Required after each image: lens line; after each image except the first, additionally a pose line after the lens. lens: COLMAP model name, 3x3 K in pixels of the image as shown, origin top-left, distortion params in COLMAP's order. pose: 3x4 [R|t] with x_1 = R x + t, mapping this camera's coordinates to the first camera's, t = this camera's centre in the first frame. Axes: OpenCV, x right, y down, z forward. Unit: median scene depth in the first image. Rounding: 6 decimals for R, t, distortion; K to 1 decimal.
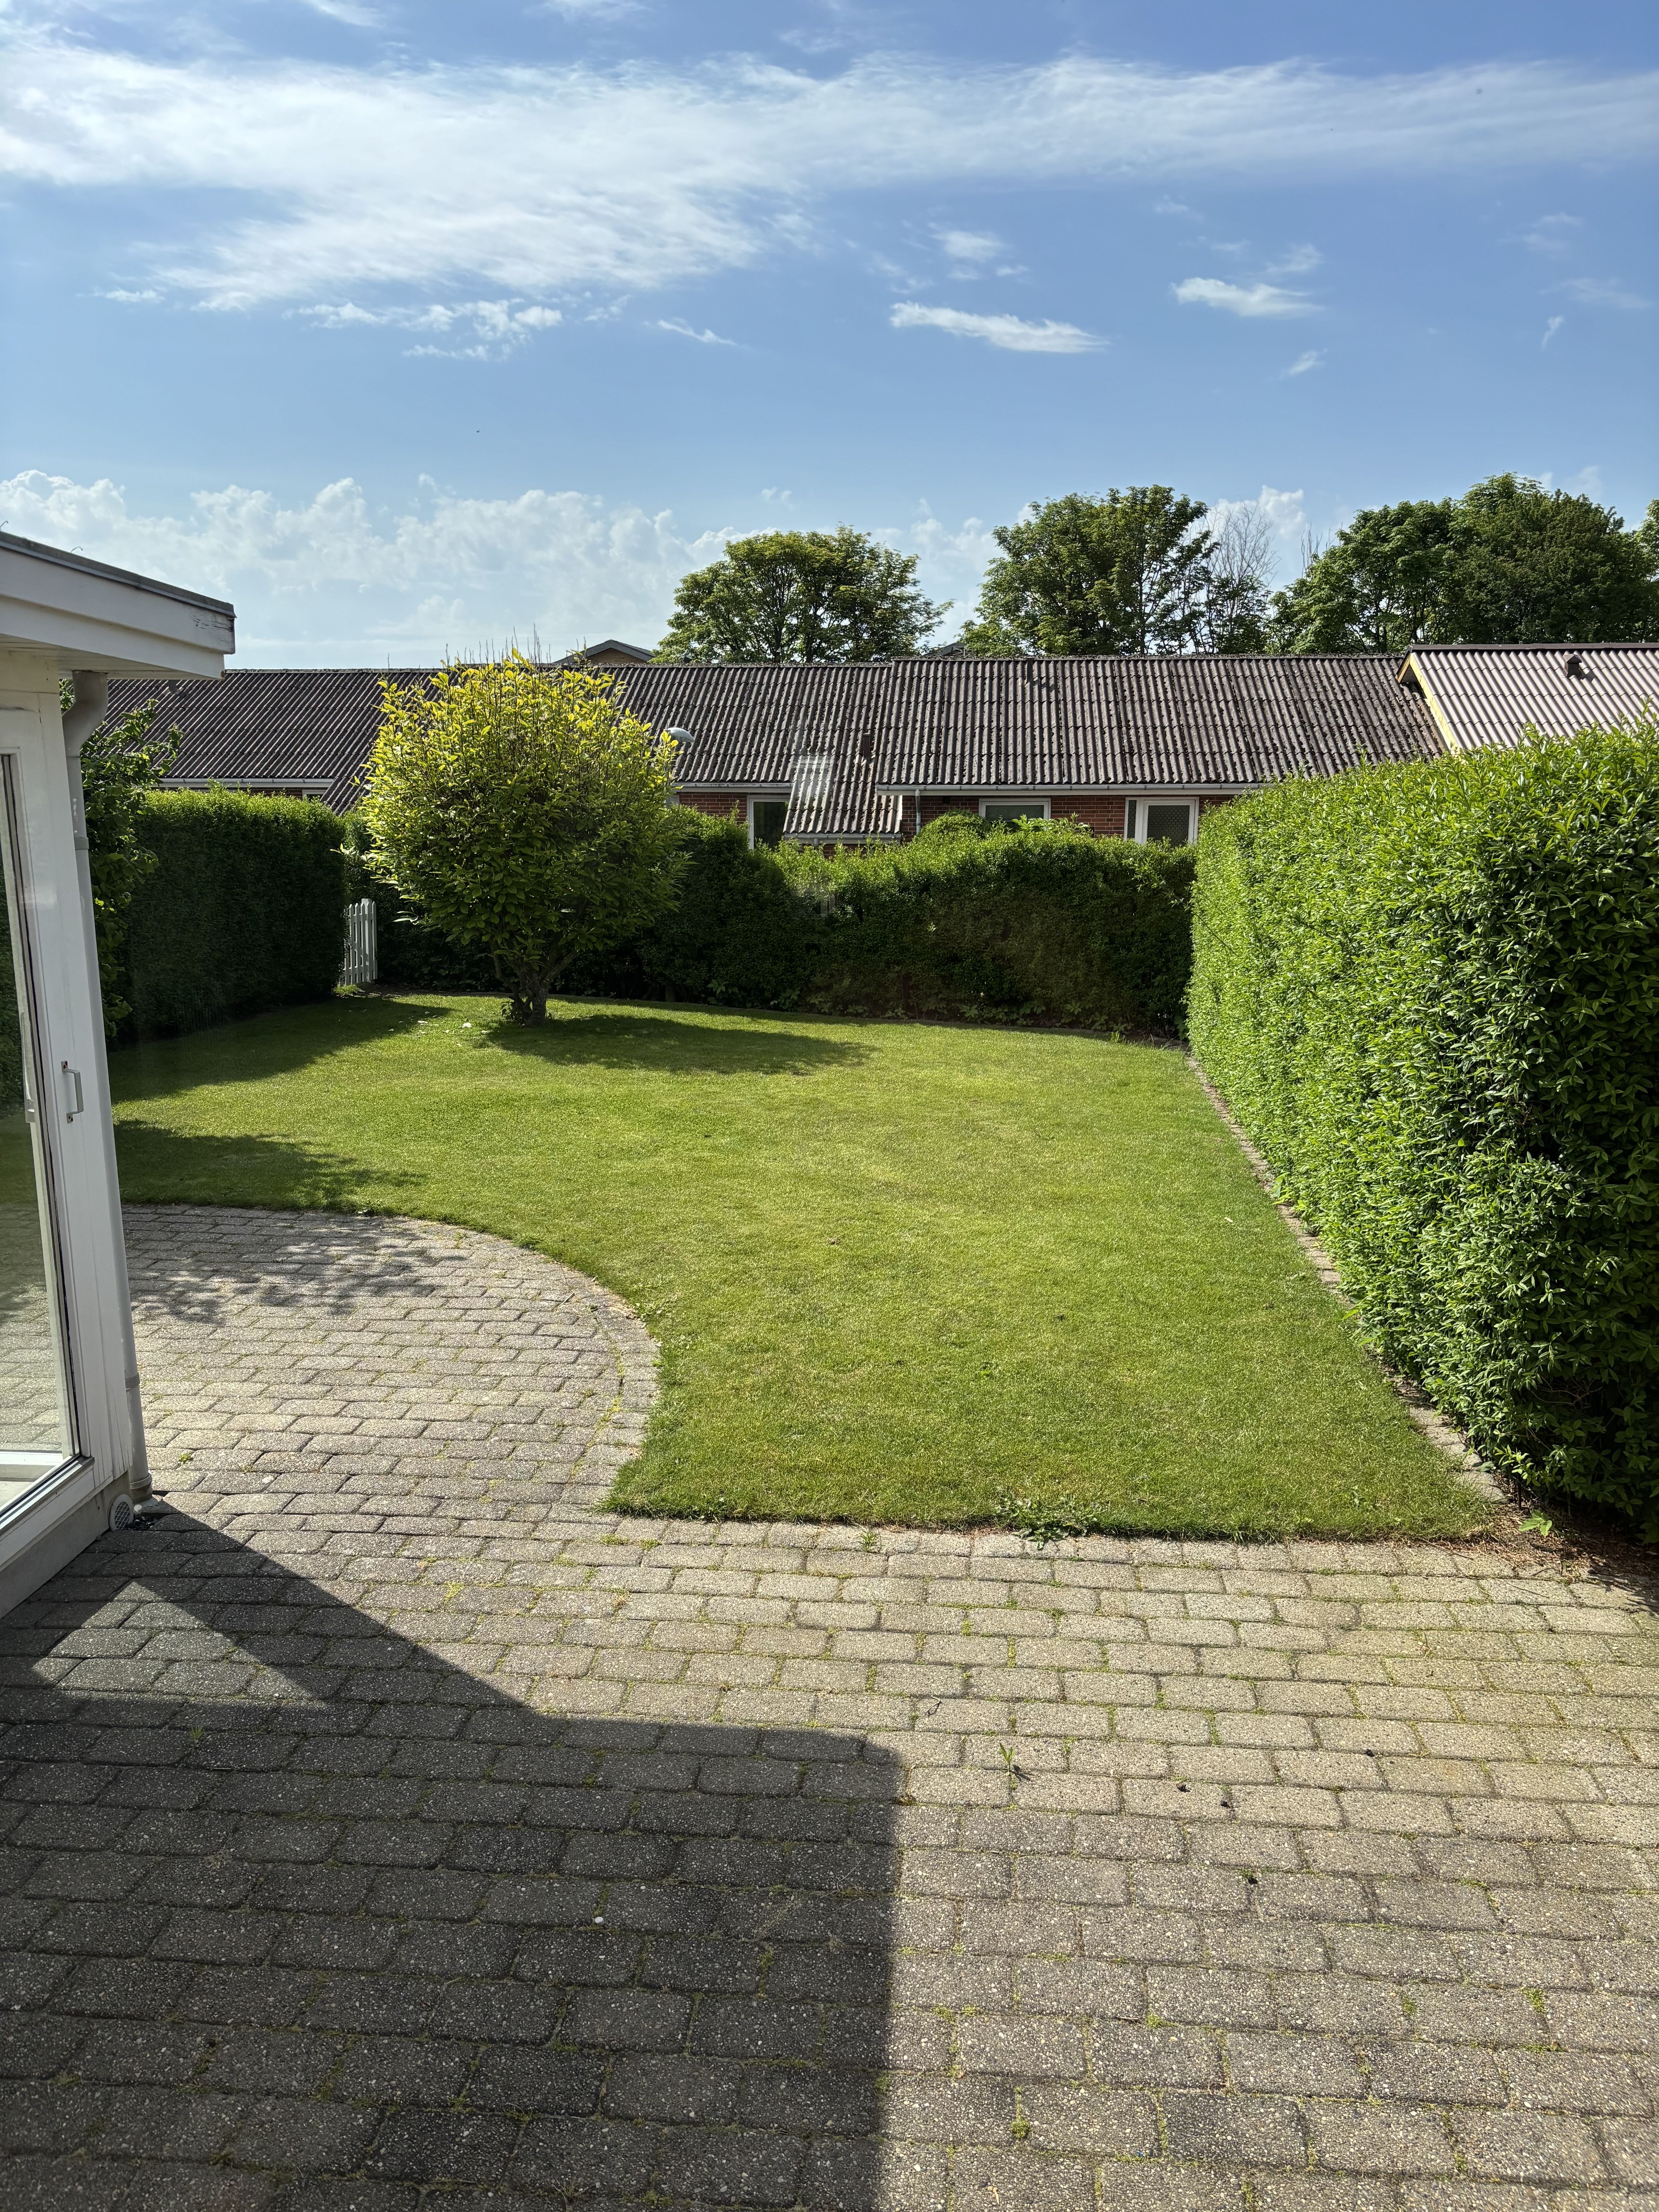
lens RADIAL K [[1732.7, 0, 825.8], [0, 1732.7, 1103.9], [0, 0, 1]] dist [0.032837, -0.040944]
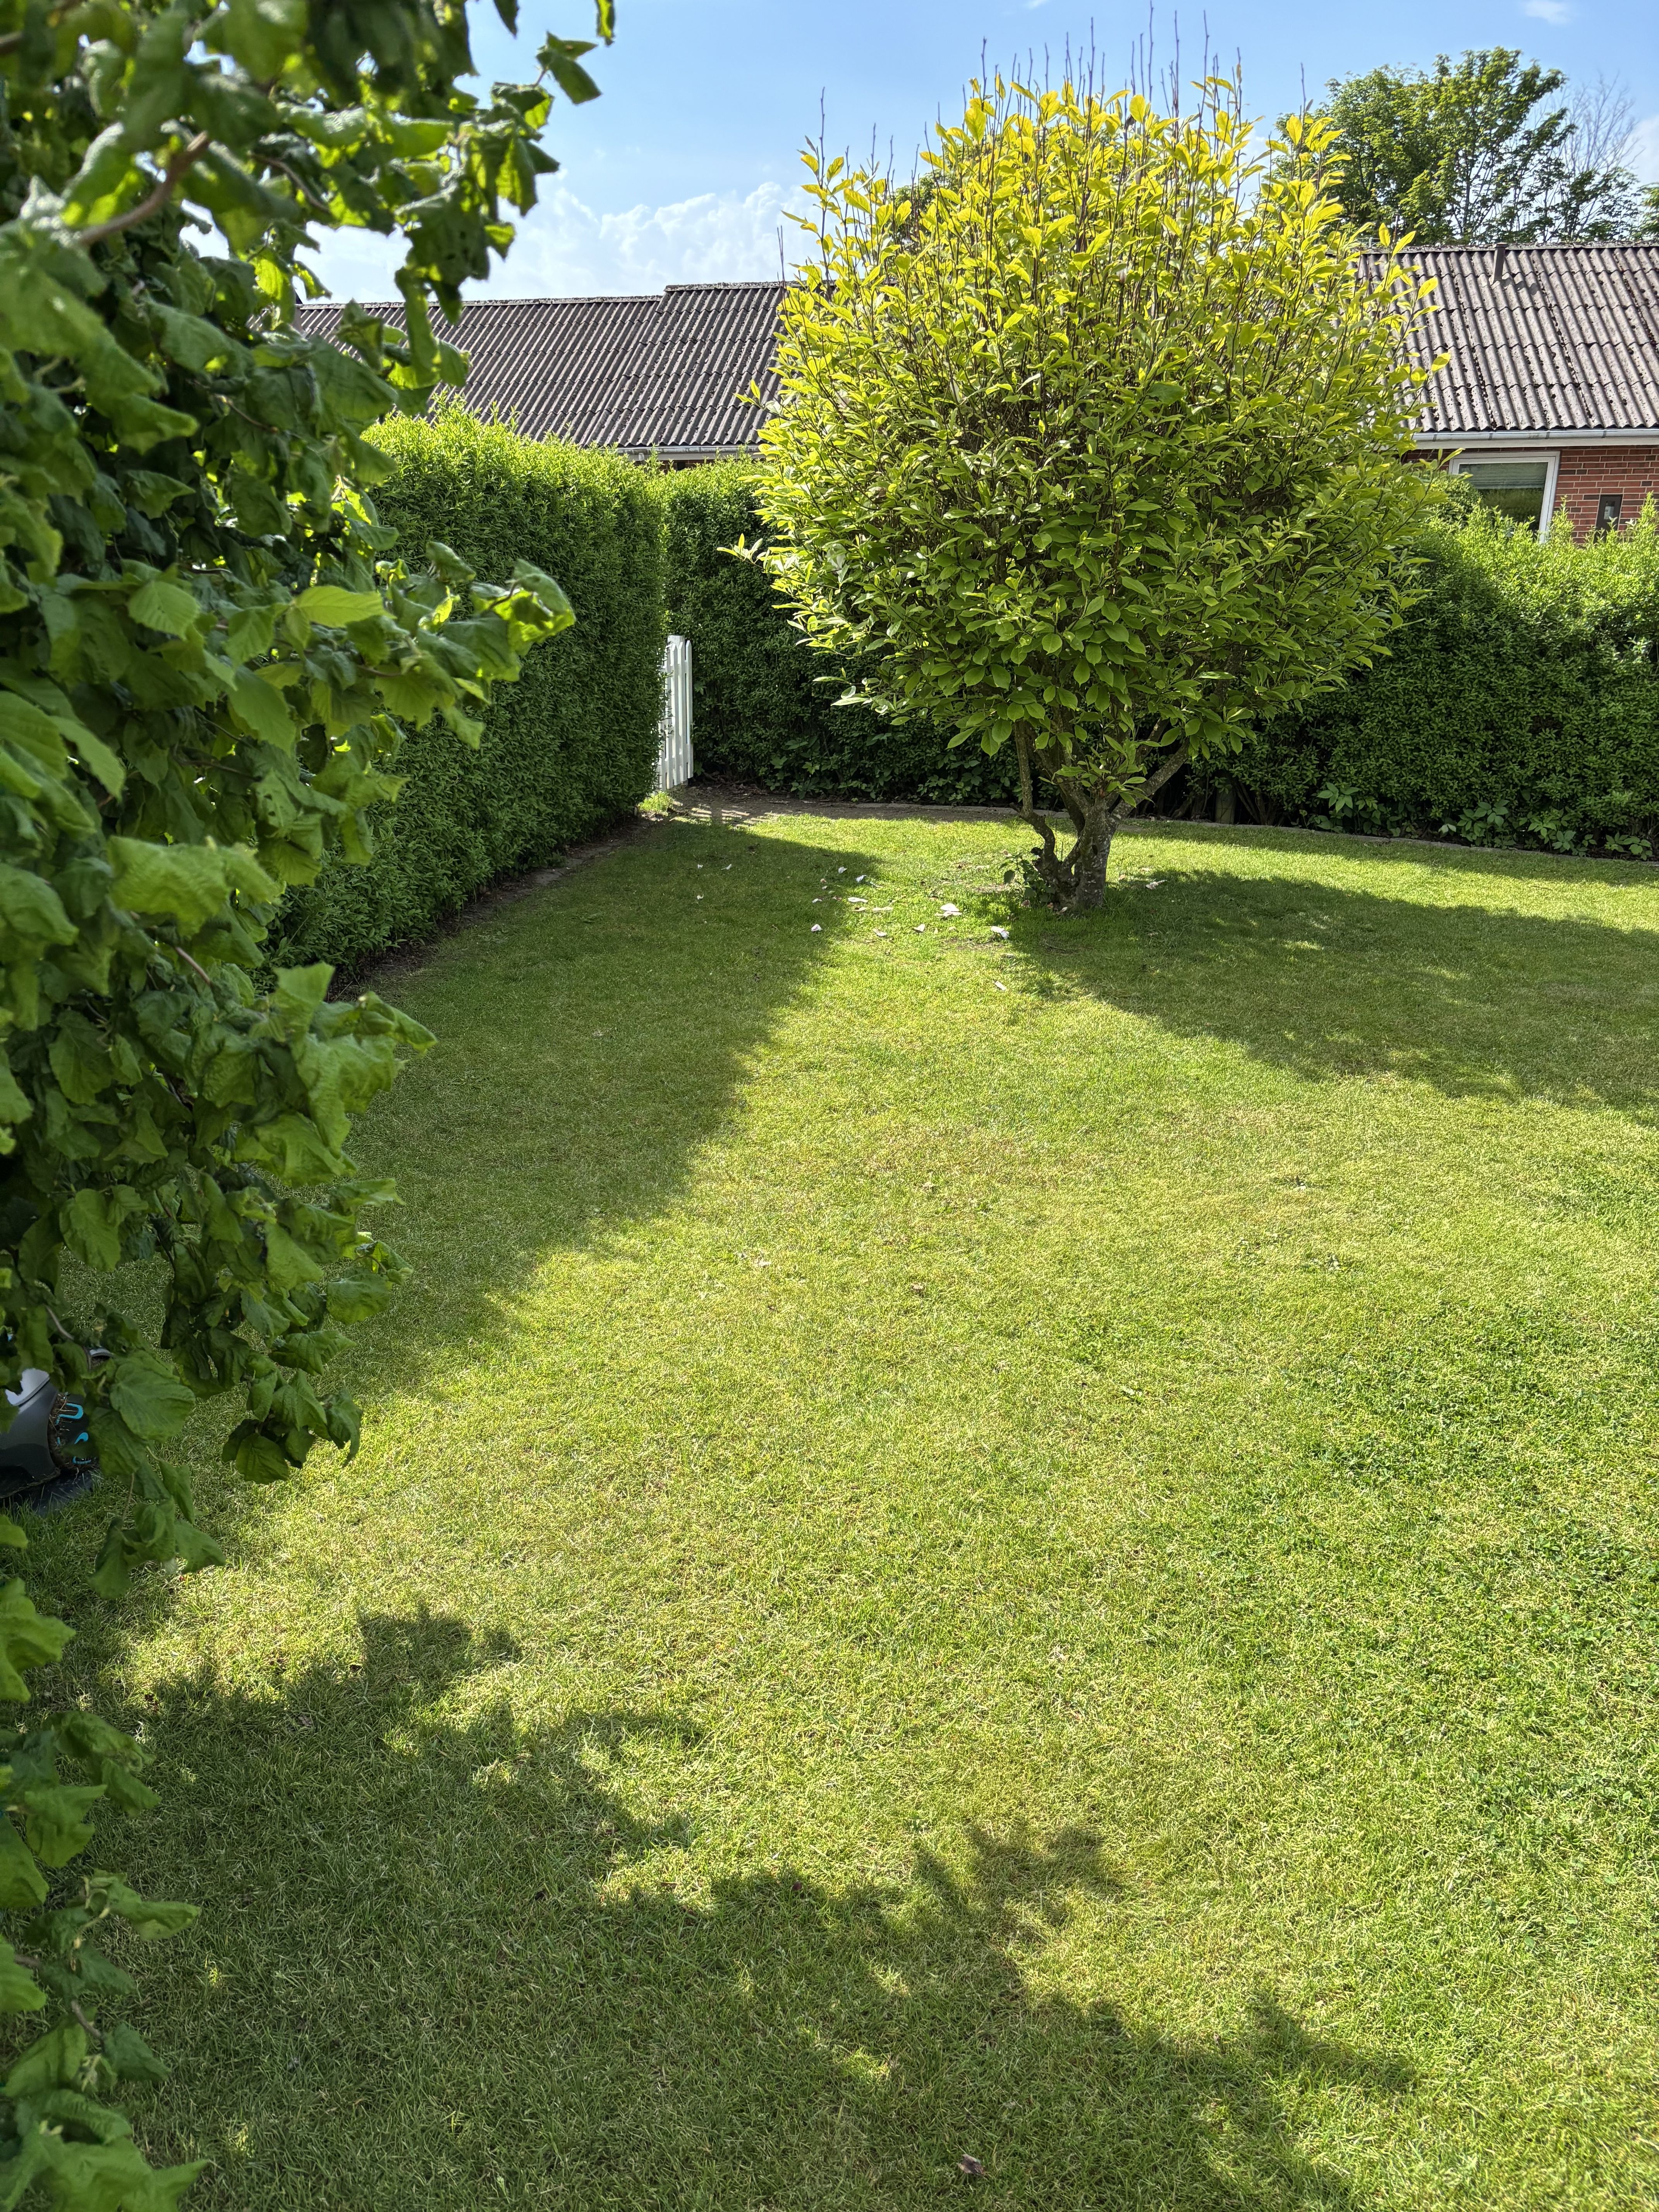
lens RADIAL K [[1732.7, 0, 825.8], [0, 1732.7, 1103.9], [0, 0, 1]] dist [0.032837, -0.040944]
pose [[0.997244, 0.006056, -0.073942, -0.197666], [0.006307, 0.986136, 0.165818, -0.070042], [0.073921, -0.165828, 0.983380, 0.476011]]
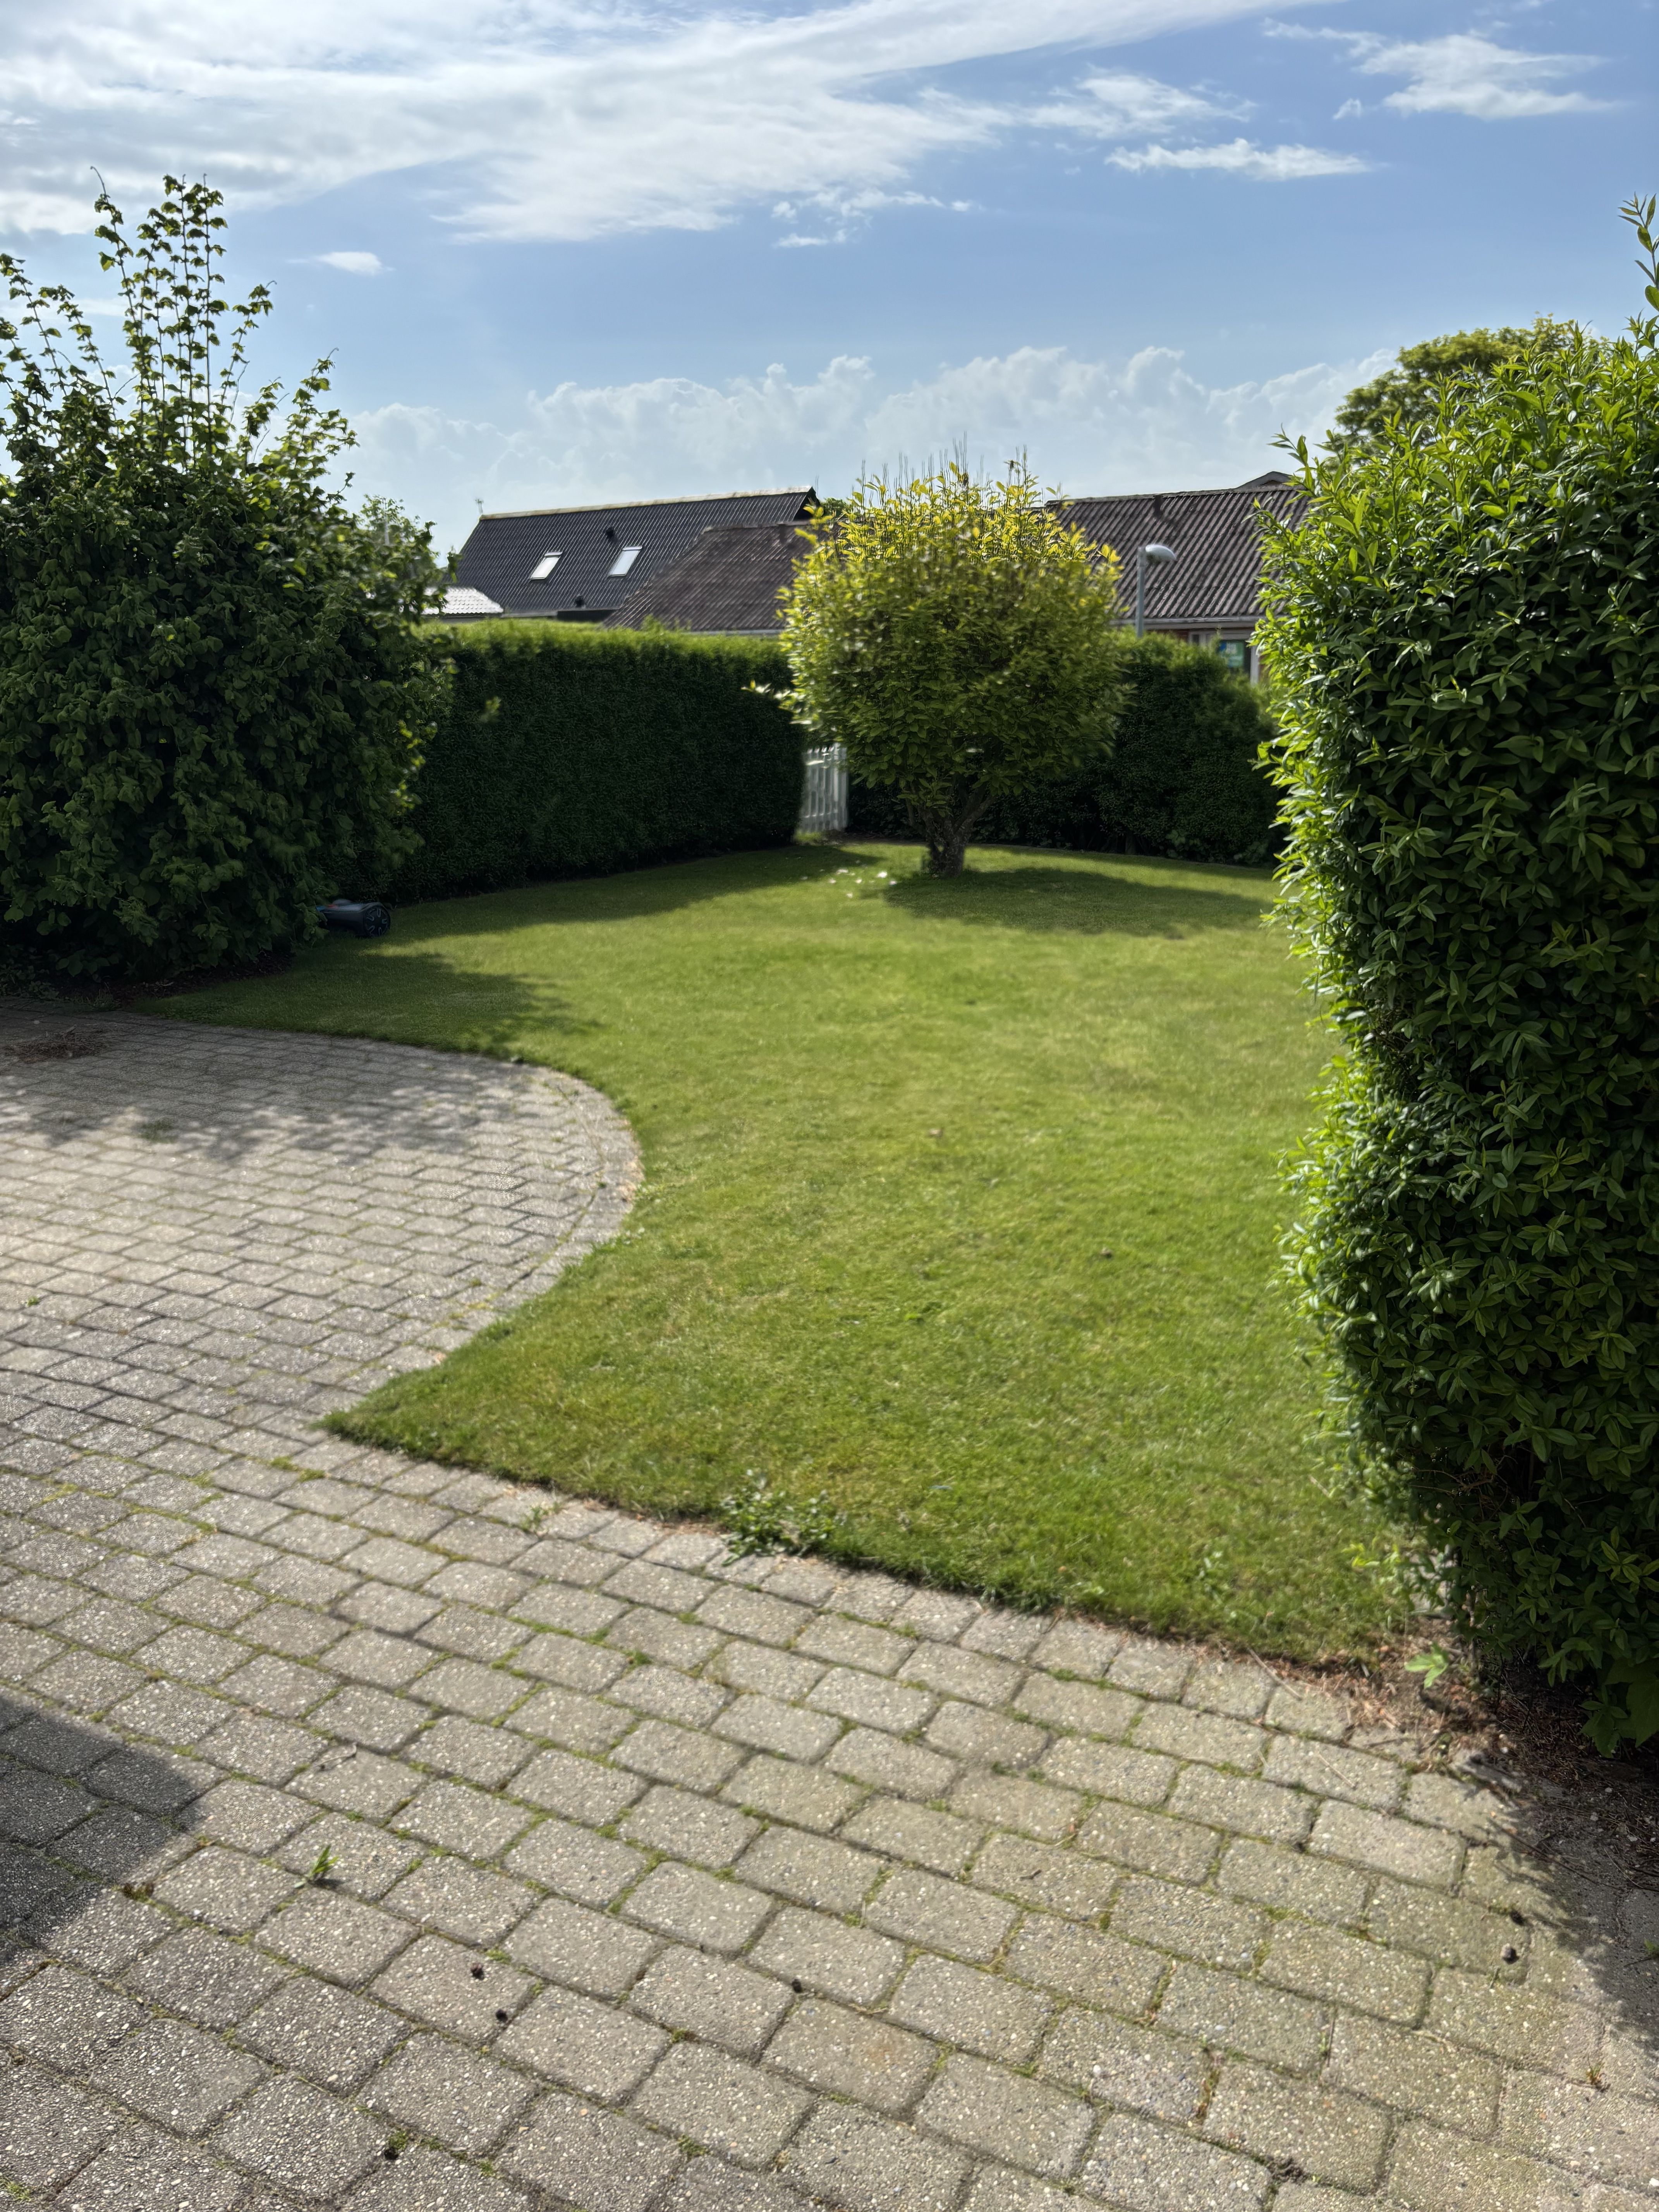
lens RADIAL K [[1732.7, 0, 825.8], [0, 1732.7, 1103.9], [0, 0, 1]] dist [0.032837, -0.040944]
pose [[0.922308, 0.077877, -0.378528, 0.128057], [-0.047629, 0.994924, 0.088642, -0.002721], [0.383510, -0.063727, 0.921335, 0.101398]]
